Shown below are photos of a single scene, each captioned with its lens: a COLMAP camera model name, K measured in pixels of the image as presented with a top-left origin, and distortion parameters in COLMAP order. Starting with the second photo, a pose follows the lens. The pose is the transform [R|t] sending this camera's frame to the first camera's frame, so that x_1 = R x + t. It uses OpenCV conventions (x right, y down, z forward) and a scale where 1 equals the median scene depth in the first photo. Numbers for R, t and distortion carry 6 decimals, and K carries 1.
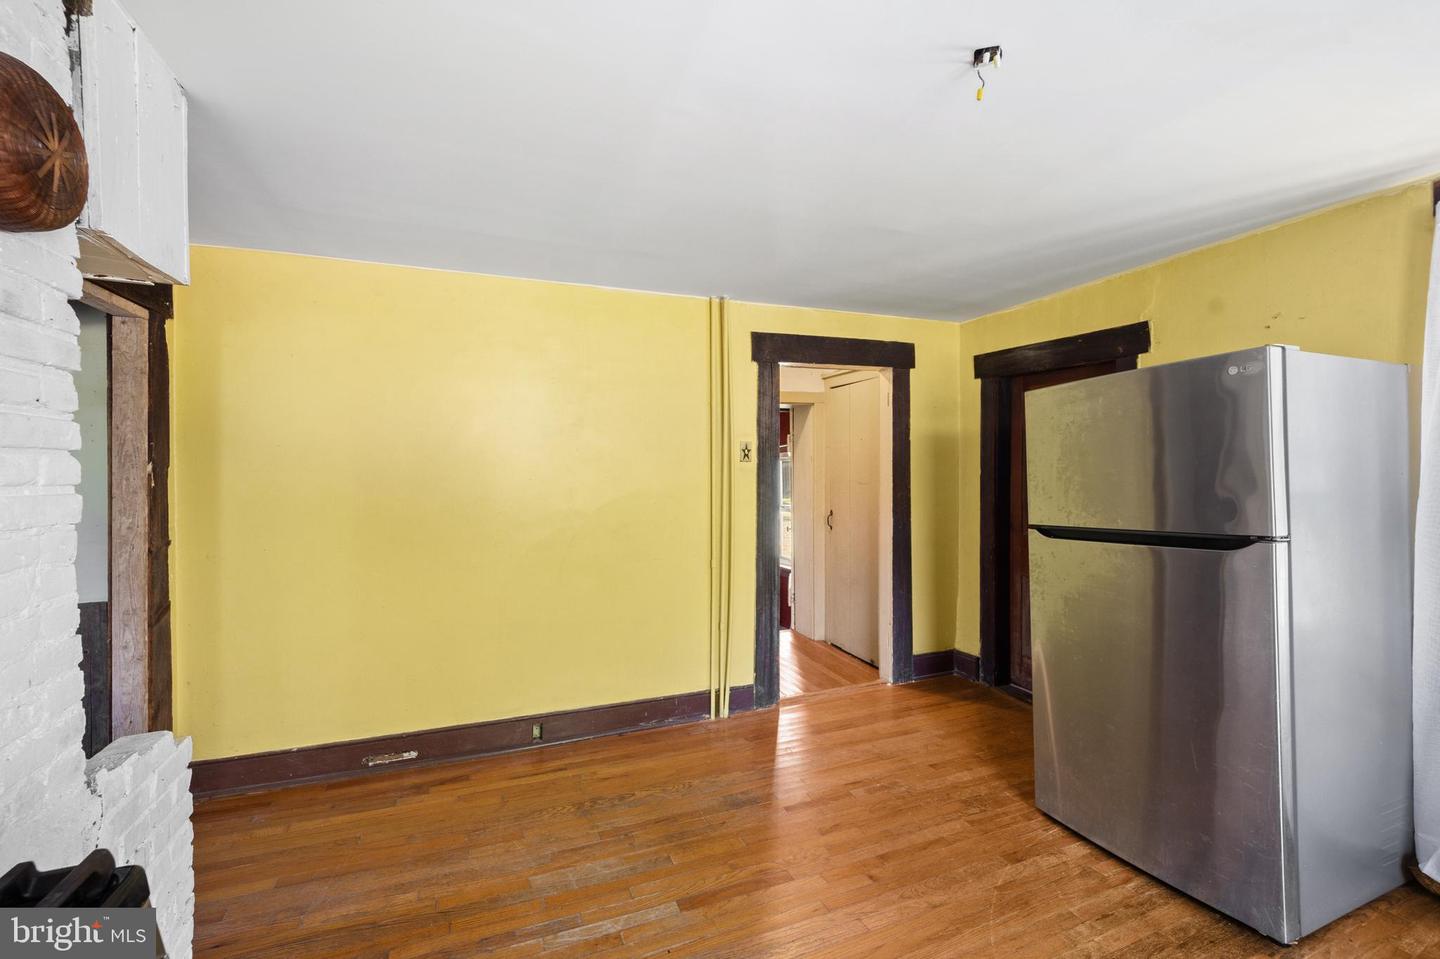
lens RADIAL K [[592.5, 0, 716.0], [0, 592.5, 483.2], [0, 0, 1]] dist [-0.015589, -0.000927]
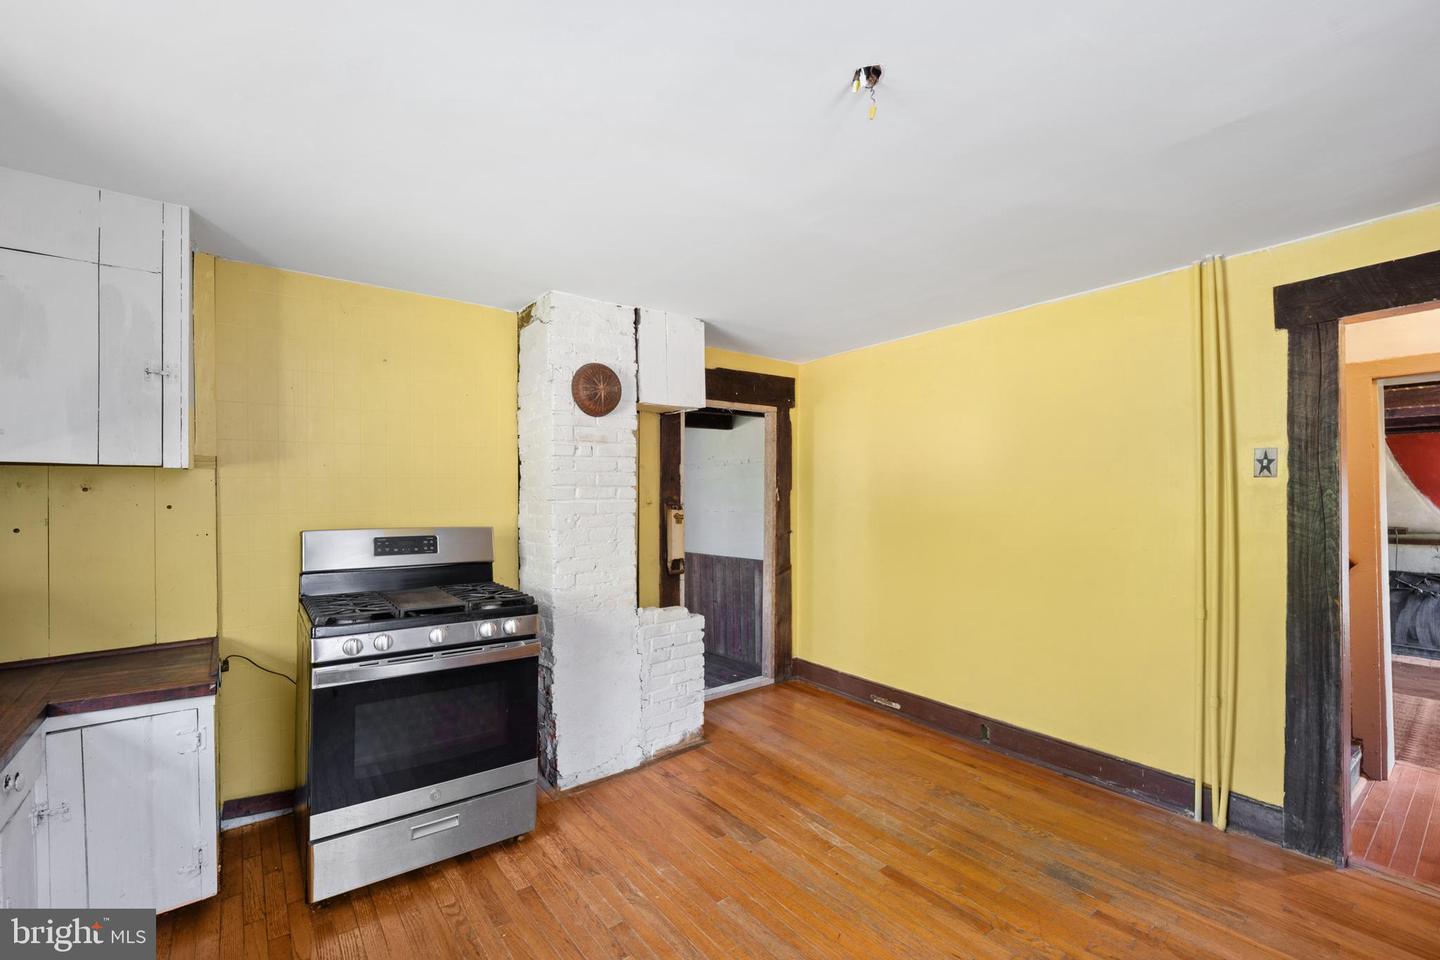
lens RADIAL K [[592.5, 0, 711.3], [0, 592.5, 486.4], [0, 0, 1]] dist [-0.015589, -0.000927]
pose [[0.258825, -0.009413, -0.965878, 0.689271], [-0.013546, 0.999819, -0.013374, -0.009324], [0.965829, 0.016545, 0.258651, 0.254004]]
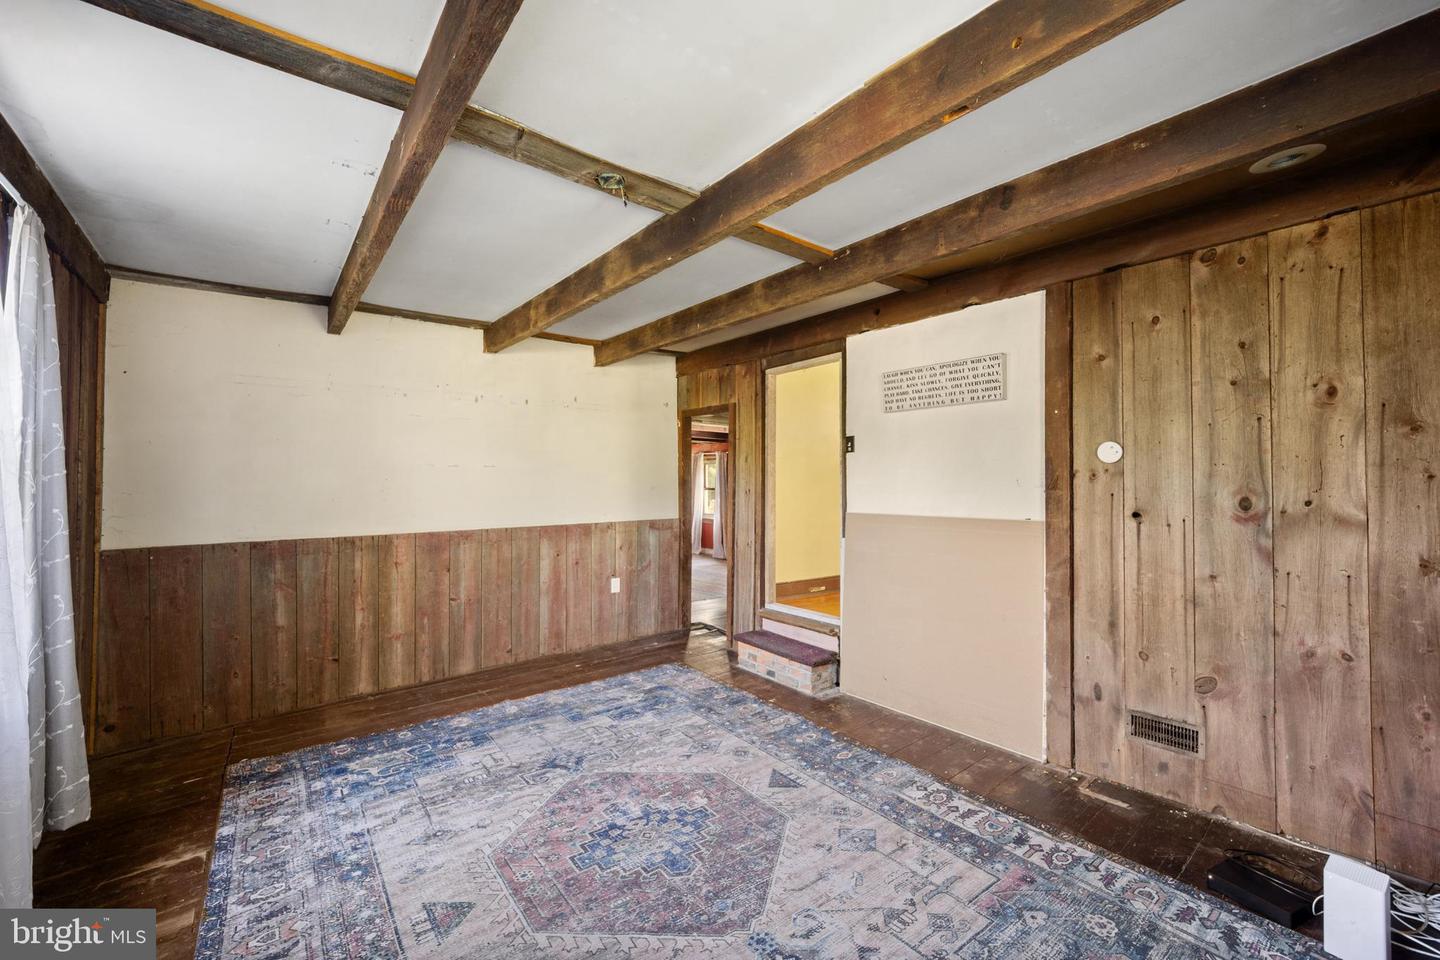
lens RADIAL K [[592.5, 0, 719.9], [0, 592.5, 478.7], [0, 0, 1]] dist [-0.015589, -0.000927]
pose [[0.960394, 0.008675, 0.278512, -1.487317], [-0.002034, 0.999707, -0.024124, 0.140044], [-0.278640, 0.022602, 0.960130, -0.904932]]
